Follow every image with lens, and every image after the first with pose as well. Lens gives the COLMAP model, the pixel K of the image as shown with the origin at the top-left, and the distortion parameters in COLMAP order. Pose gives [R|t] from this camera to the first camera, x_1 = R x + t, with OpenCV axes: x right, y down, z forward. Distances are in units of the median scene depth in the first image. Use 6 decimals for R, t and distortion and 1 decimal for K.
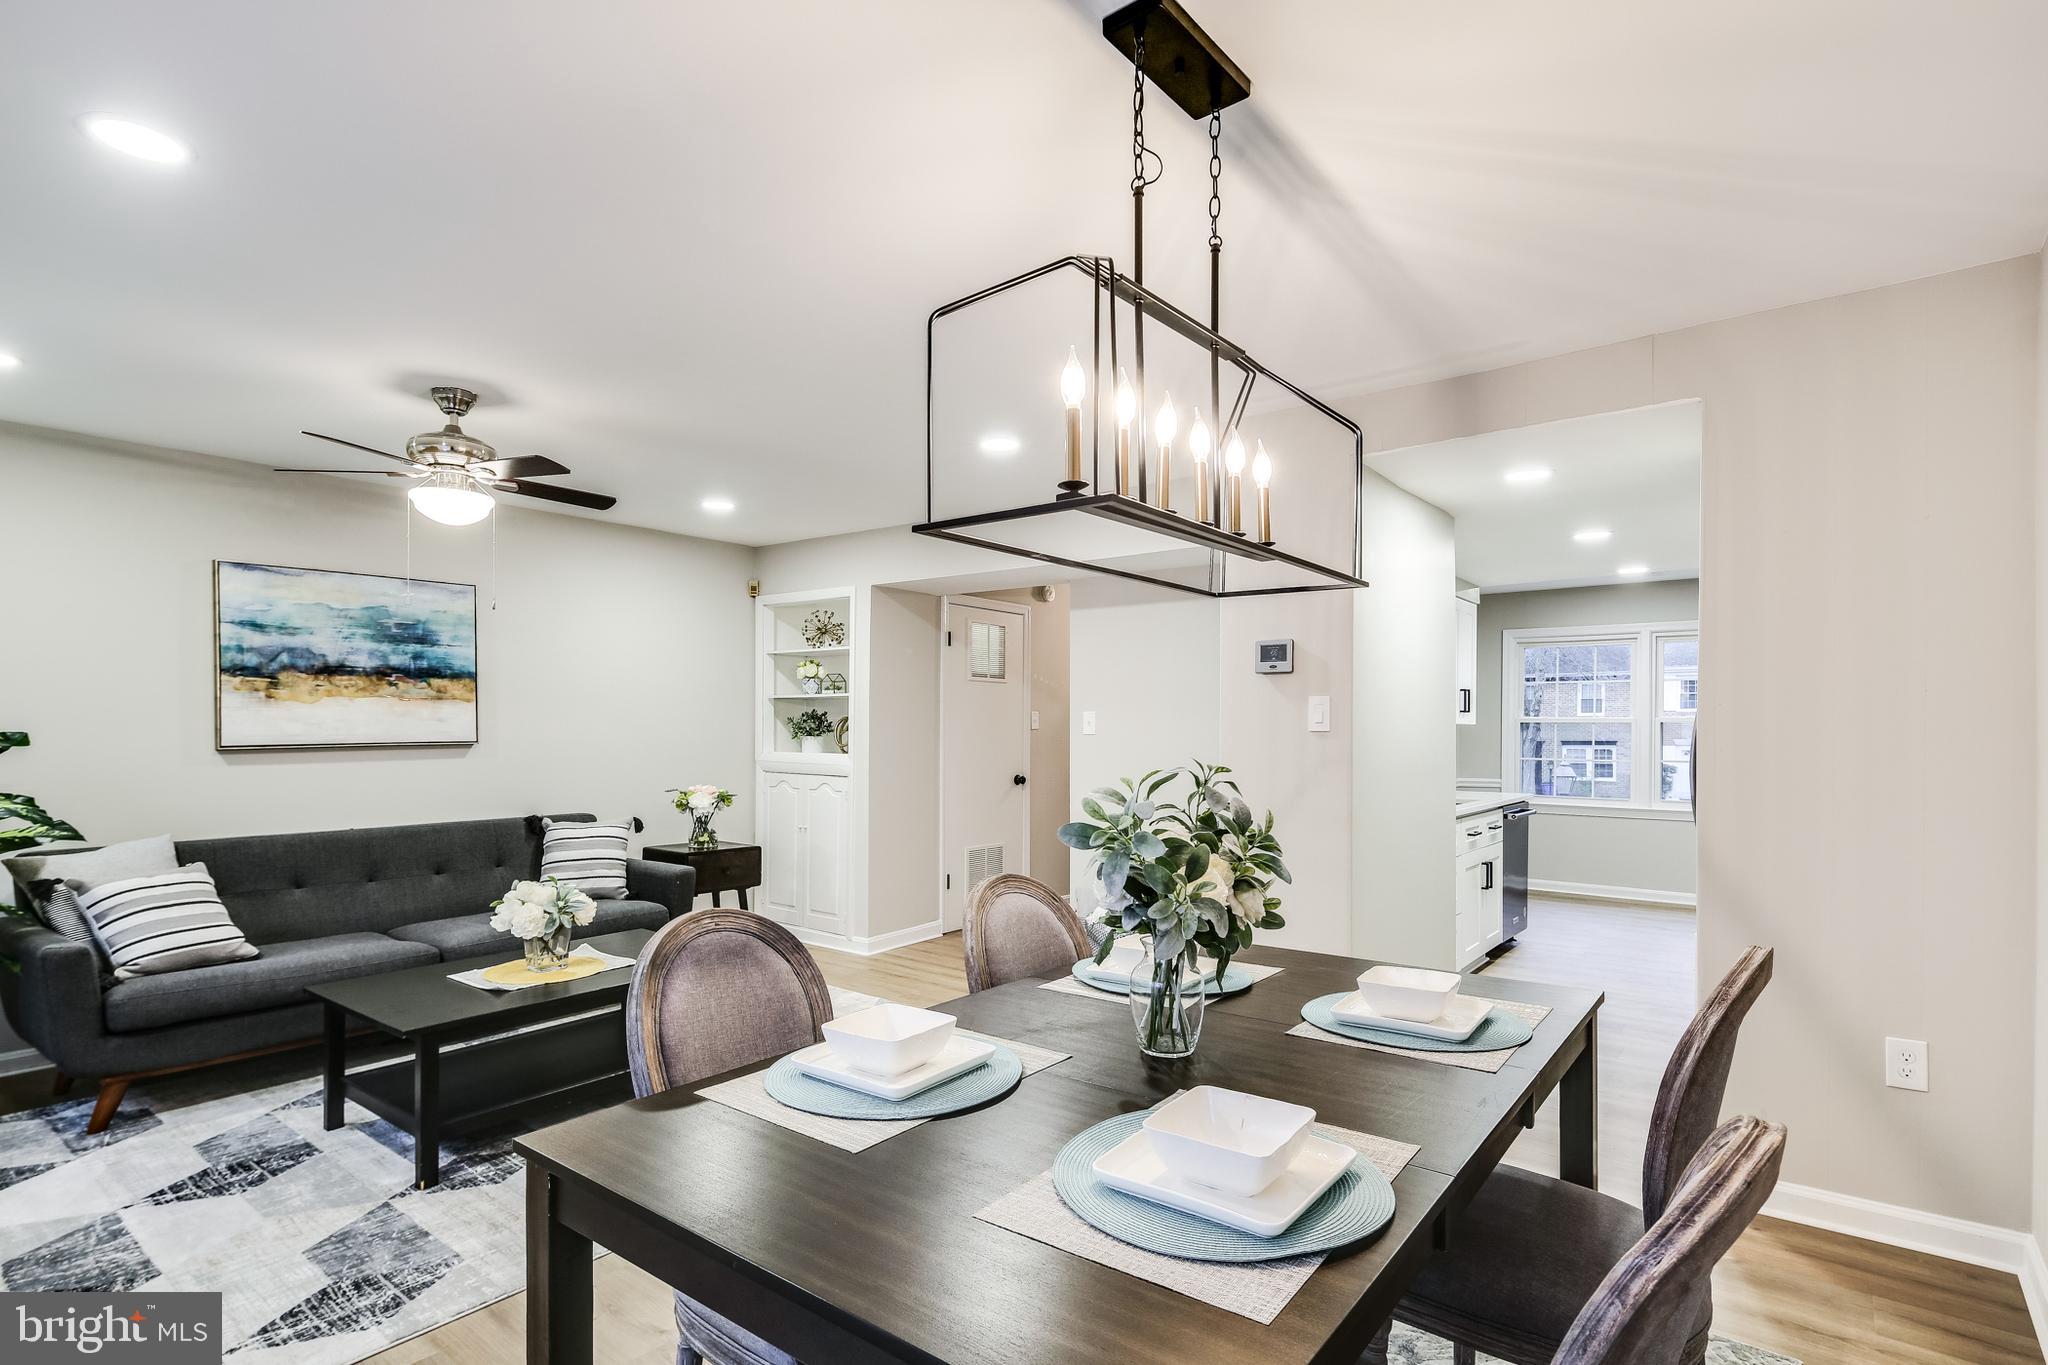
lens RADIAL K [[1000.7, 0, 1027.8], [0, 1000.7, 726.1], [0, 0, 1]] dist [0.000471, -0.002999]
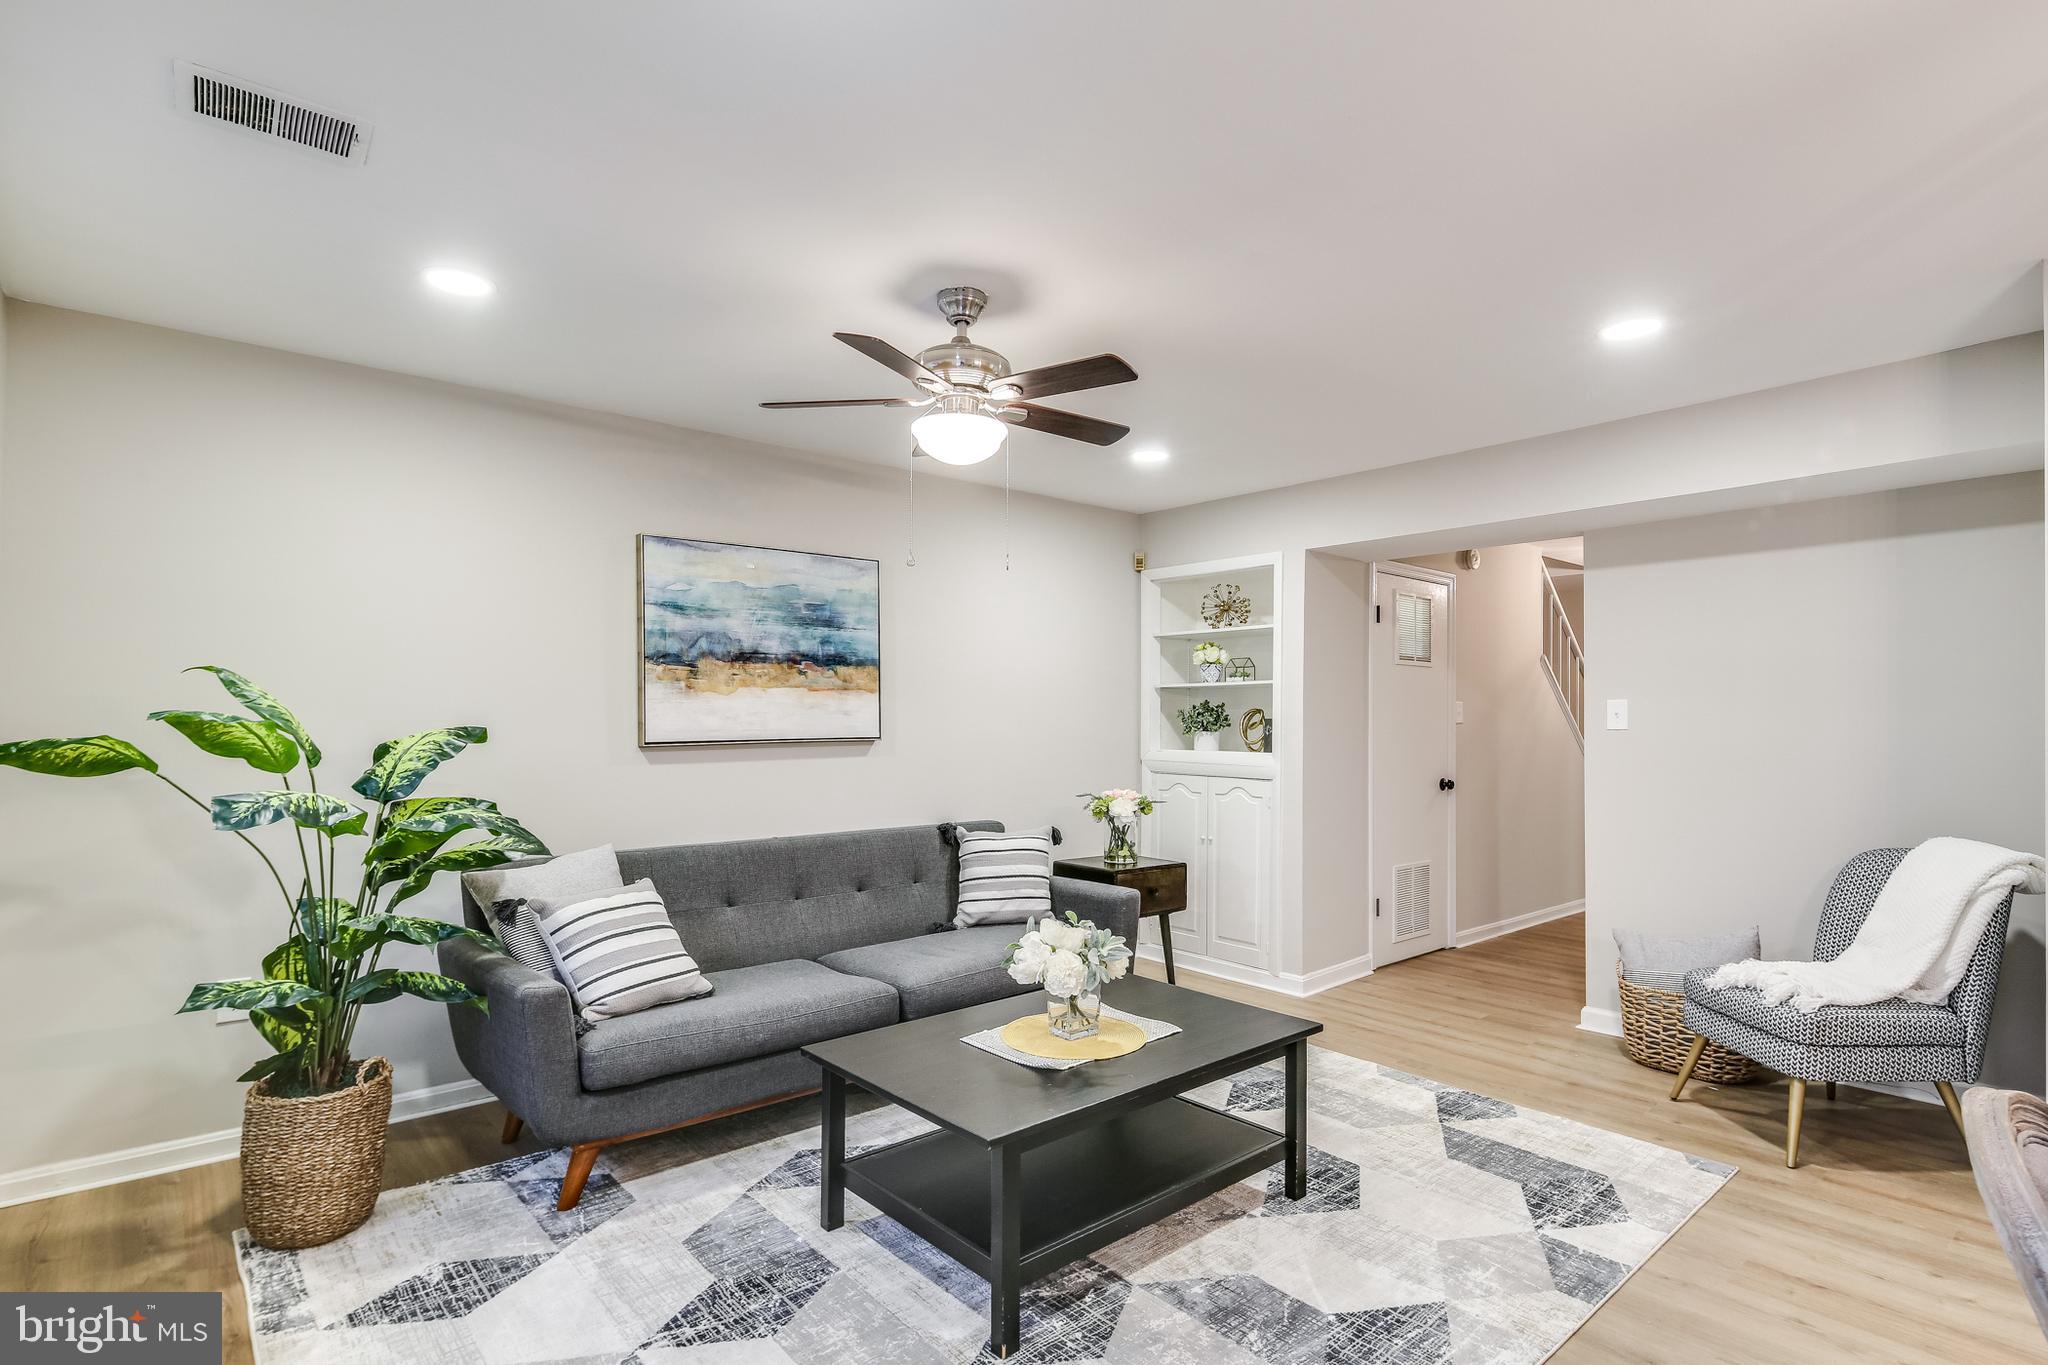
lens RADIAL K [[1000.1, 0, 1026.2], [0, 1000.1, 715.2], [0, 0, 1]] dist [0.001742, -0.000071]
pose [[0.980047, -0.003618, -0.198735, -0.283660], [0.002230, 0.999972, -0.007205, 0.002403], [0.198756, 0.006618, 0.980027, 0.185544]]
